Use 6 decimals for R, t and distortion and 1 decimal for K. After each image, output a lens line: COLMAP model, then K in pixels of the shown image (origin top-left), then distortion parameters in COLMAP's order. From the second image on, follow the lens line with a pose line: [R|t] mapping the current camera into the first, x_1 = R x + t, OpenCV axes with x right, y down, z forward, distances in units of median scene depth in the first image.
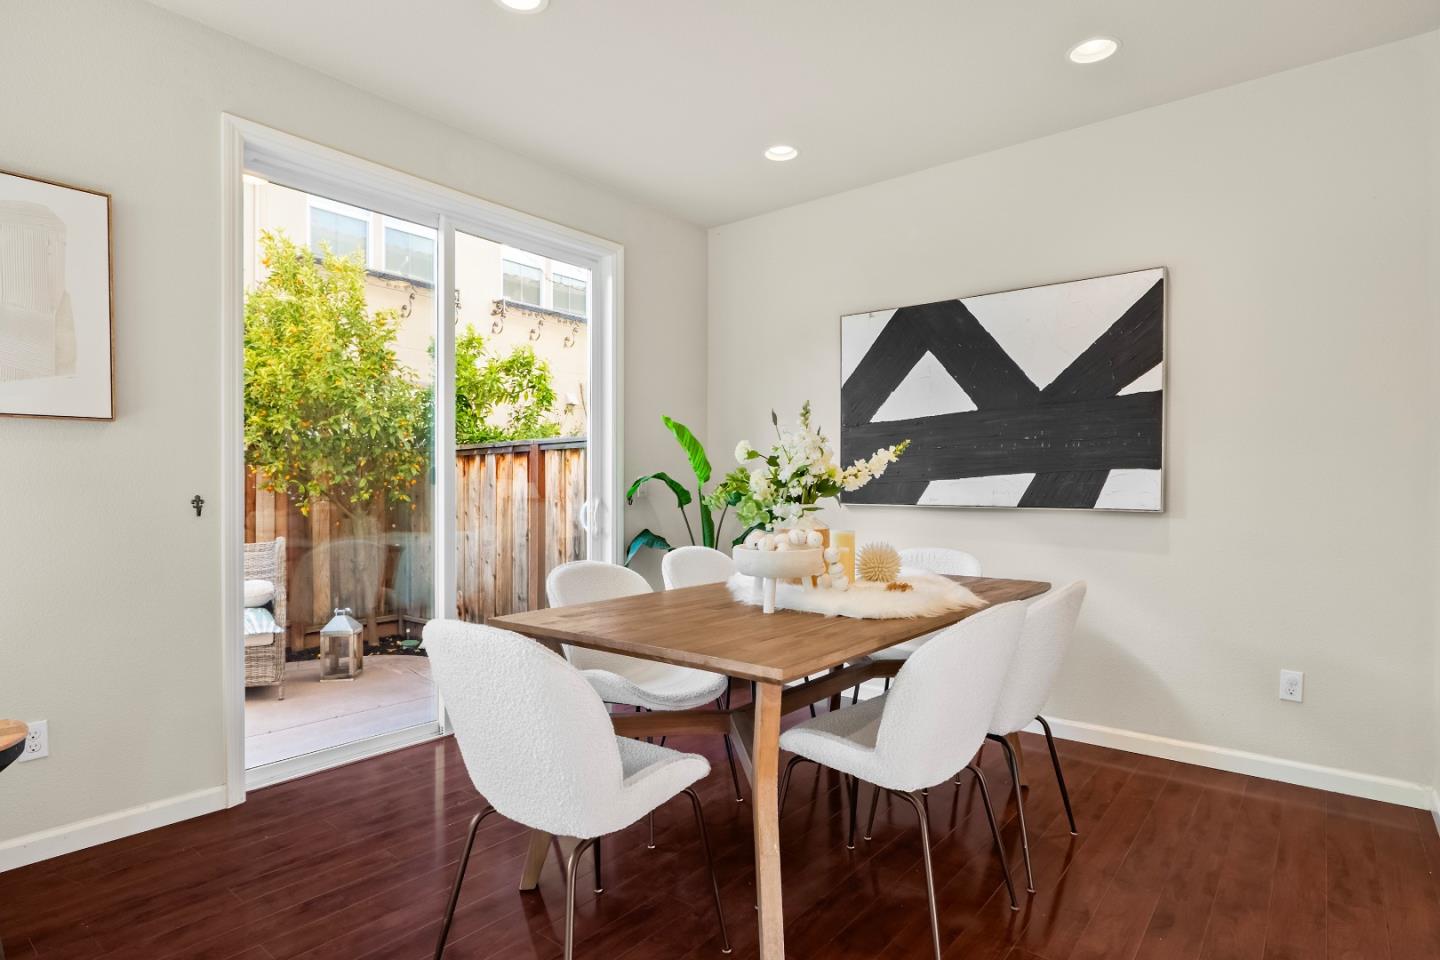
lens RADIAL K [[759.0, 0, 714.4], [0, 759.0, 488.9], [0, 0, 1]] dist [-0.004523, -0.000670]
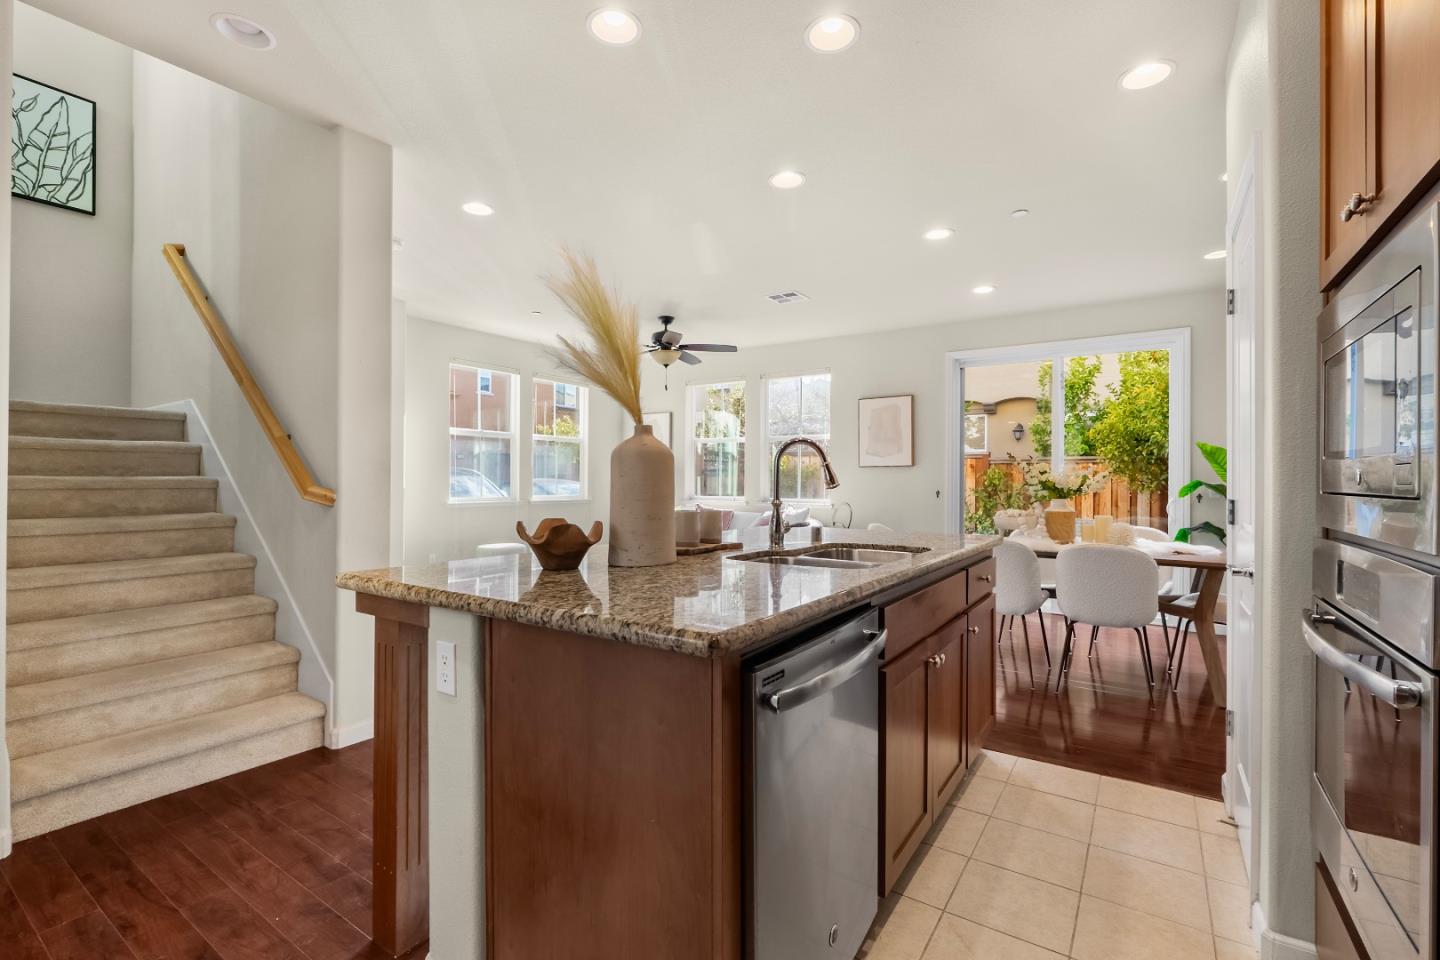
lens RADIAL K [[656.0, 0, 720.0], [0, 656.0, 480.0], [0, 0, 1]] dist [0.000044, -0.000027]
pose [[0.091306, -0.000478, -0.995823, 1.249429], [-0.009820, 0.999951, -0.001380, -0.014663], [0.995774, 0.009905, 0.091297, -0.030398]]
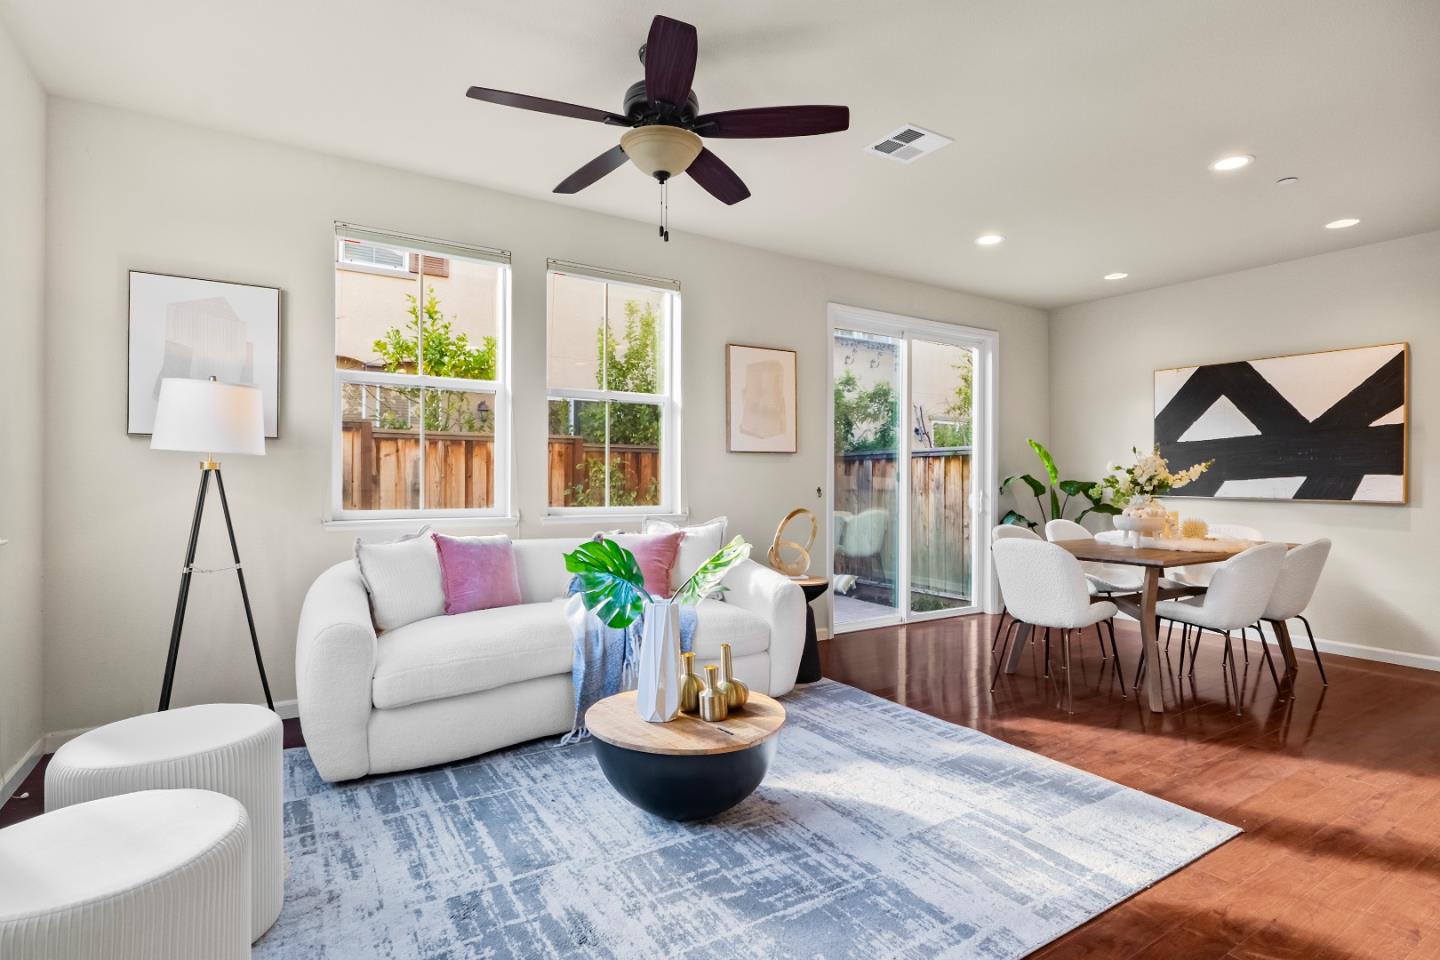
lens RADIAL K [[710.9, 0, 721.5], [0, 710.9, 476.7], [0, 0, 1]] dist [-0.005010, -0.000093]
pose [[0.948347, 0.003687, -0.317215, -0.230837], [-0.005583, 0.999972, -0.005068, -0.007029], [0.317187, 0.006577, 0.948340, -0.697446]]
